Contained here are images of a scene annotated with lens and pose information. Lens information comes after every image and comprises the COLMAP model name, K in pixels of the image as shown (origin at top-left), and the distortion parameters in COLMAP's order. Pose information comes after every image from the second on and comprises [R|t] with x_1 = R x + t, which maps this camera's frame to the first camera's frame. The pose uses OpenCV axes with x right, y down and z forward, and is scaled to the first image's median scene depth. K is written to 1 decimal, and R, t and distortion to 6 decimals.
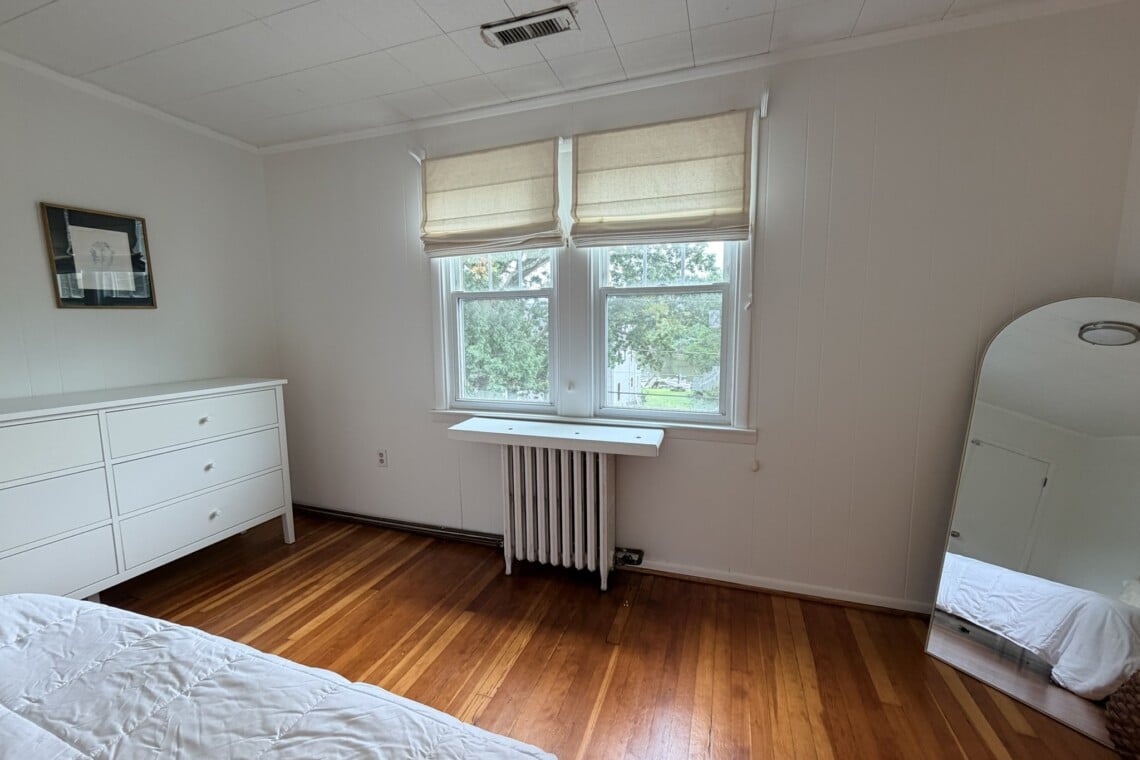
lens RADIAL K [[456.6, 0, 574.4], [0, 456.6, 382.0], [0, 0, 1]] dist [0.008340, -0.006485]
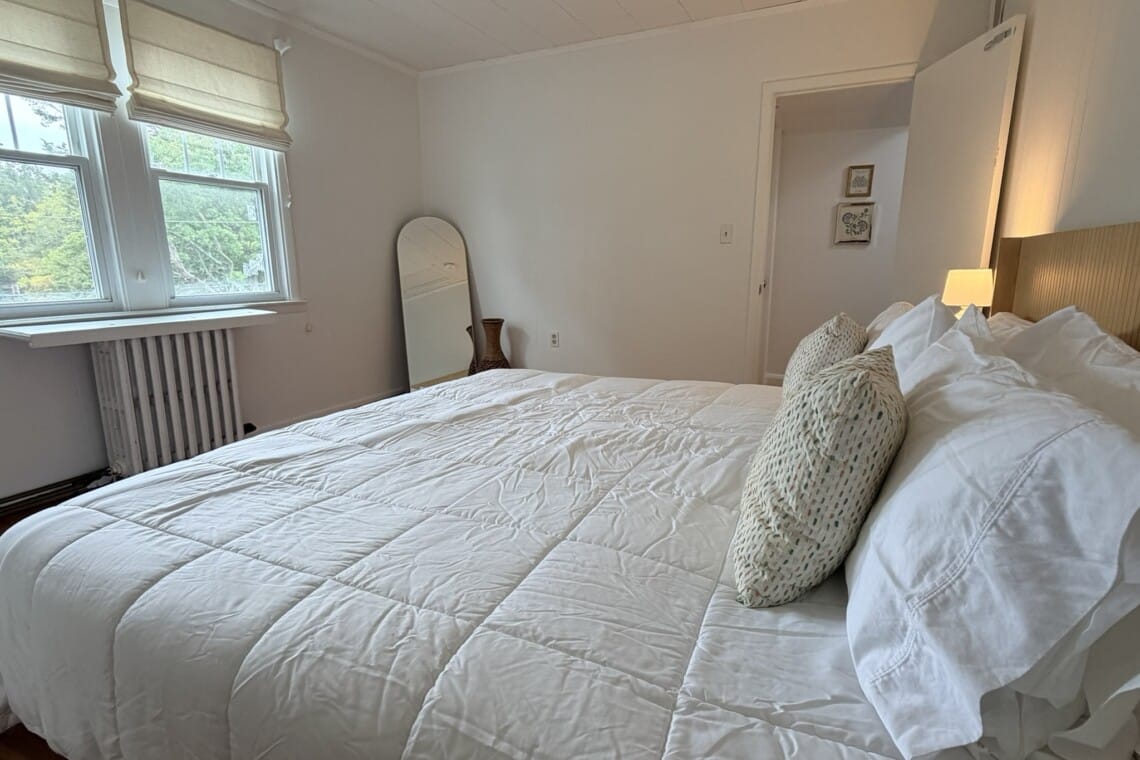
lens RADIAL K [[578.0, 0, 570.3], [0, 578.0, 385.0], [0, 0, 1]] dist [0.001587, -0.000374]
pose [[0.111962, -0.200667, 0.973241, -1.120309], [0.118900, 0.975068, 0.187366, 0.112422], [-0.986574, 0.094740, 0.133030, 0.025238]]
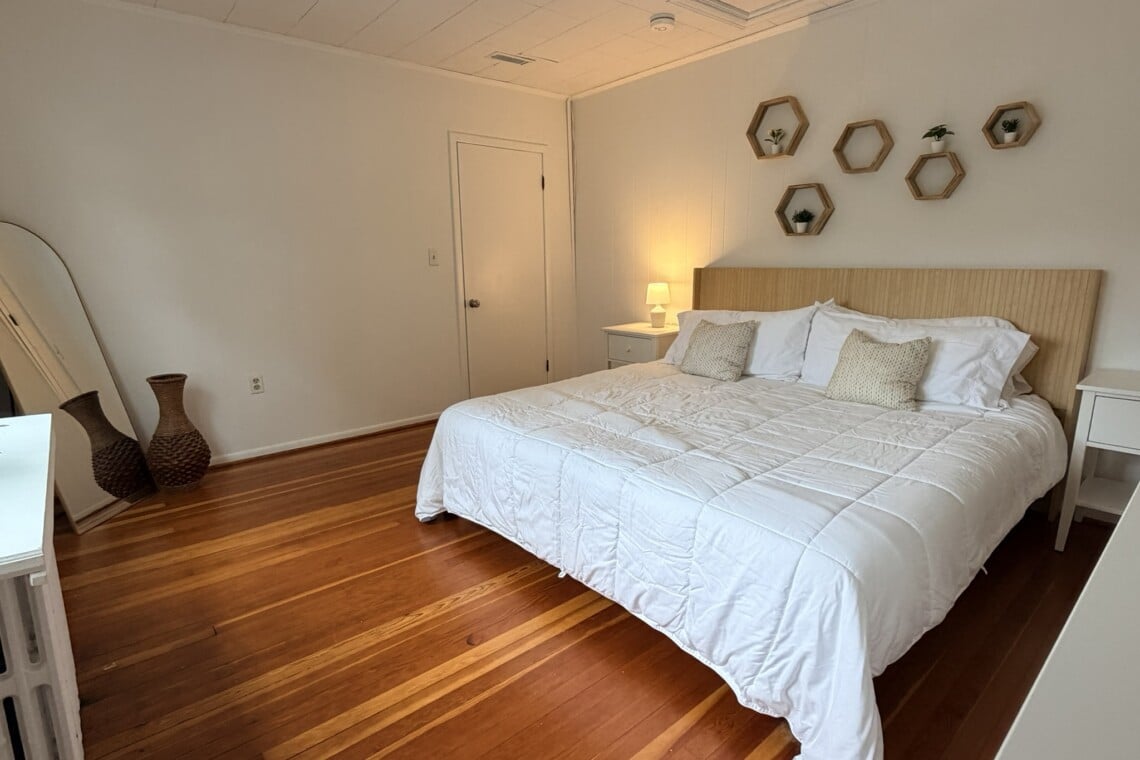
lens RADIAL K [[578.0, 0, 570.3], [0, 578.0, 385.0], [0, 0, 1]] dist [0.001587, -0.000374]
pose [[-0.857320, -0.093387, 0.506243, -0.745547], [0.076970, 0.949099, 0.305430, -0.082195], [-0.508998, 0.300817, -0.806493, 1.105662]]
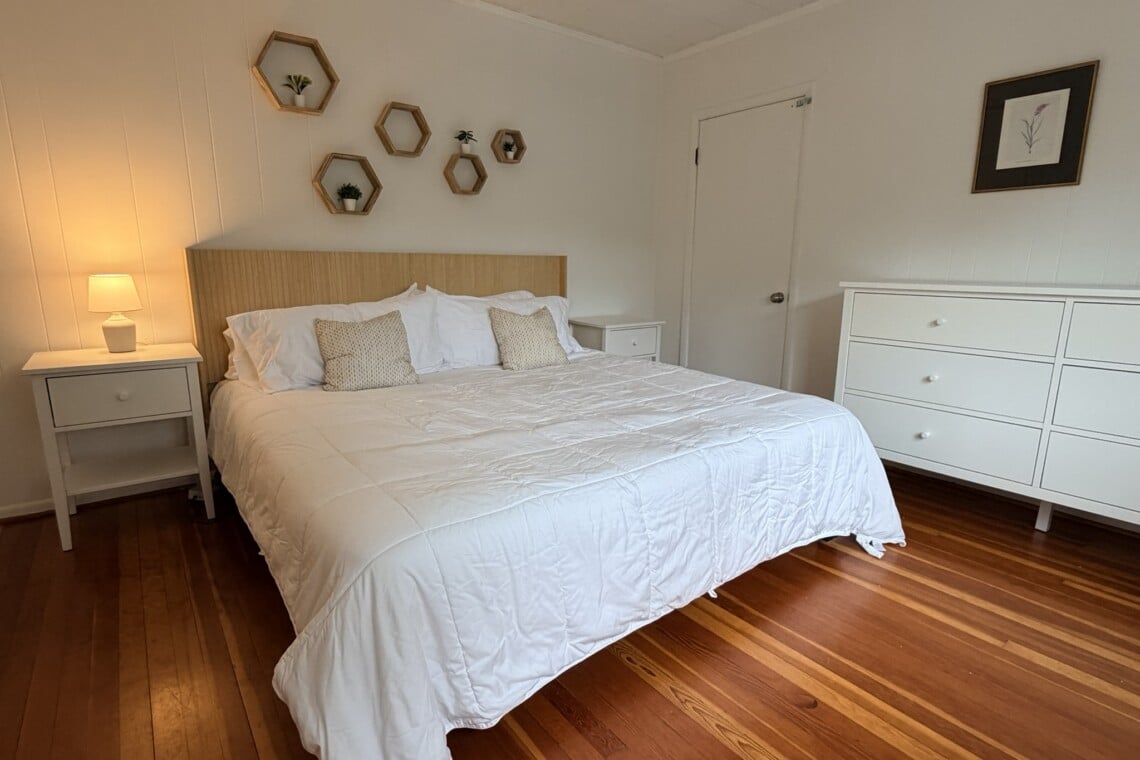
lens RADIAL K [[578.0, 0, 570.3], [0, 578.0, 385.0], [0, 0, 1]] dist [0.001587, -0.000374]
pose [[-0.559275, 0.172938, -0.810743, 0.321676], [-0.099781, 0.956844, 0.272935, 0.011652], [0.822955, 0.233542, -0.517883, 0.673347]]
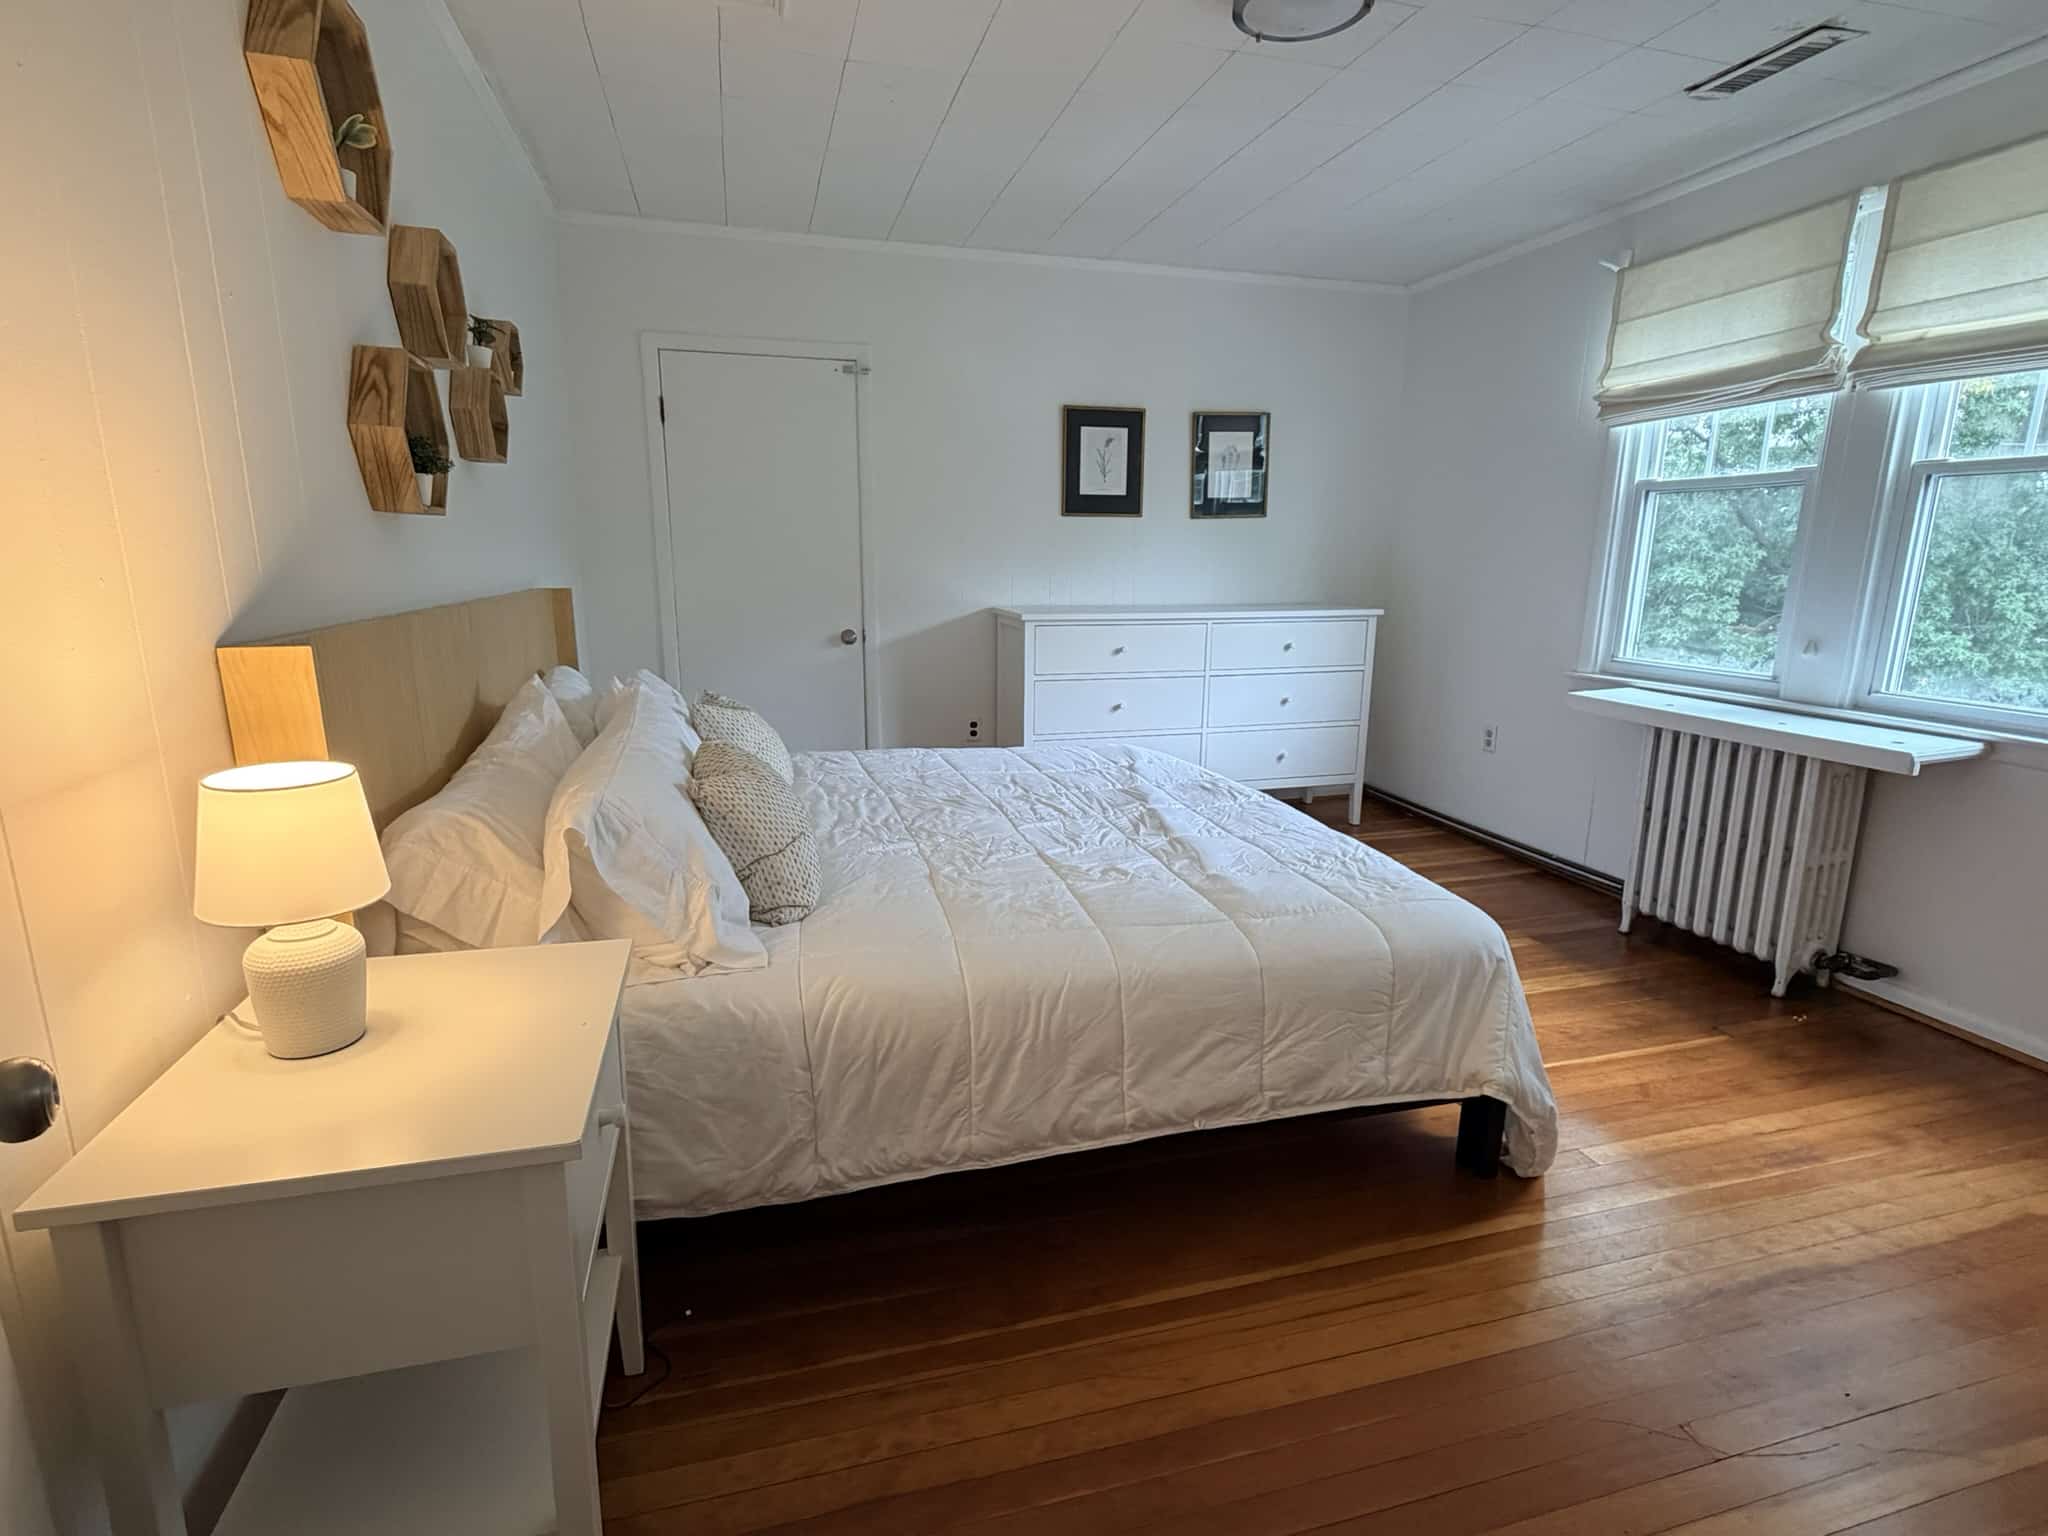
lens RADIAL K [[1010.5, 0, 1020.0], [0, 1010.5, 773.3], [0, 0, 1]] dist [0.002561, -0.001817]
pose [[0.563982, 0.188137, -0.804070, 0.485868], [-0.106887, 0.982142, 0.154831, 0.074766], [0.818840, -0.001377, 0.574020, -0.513892]]
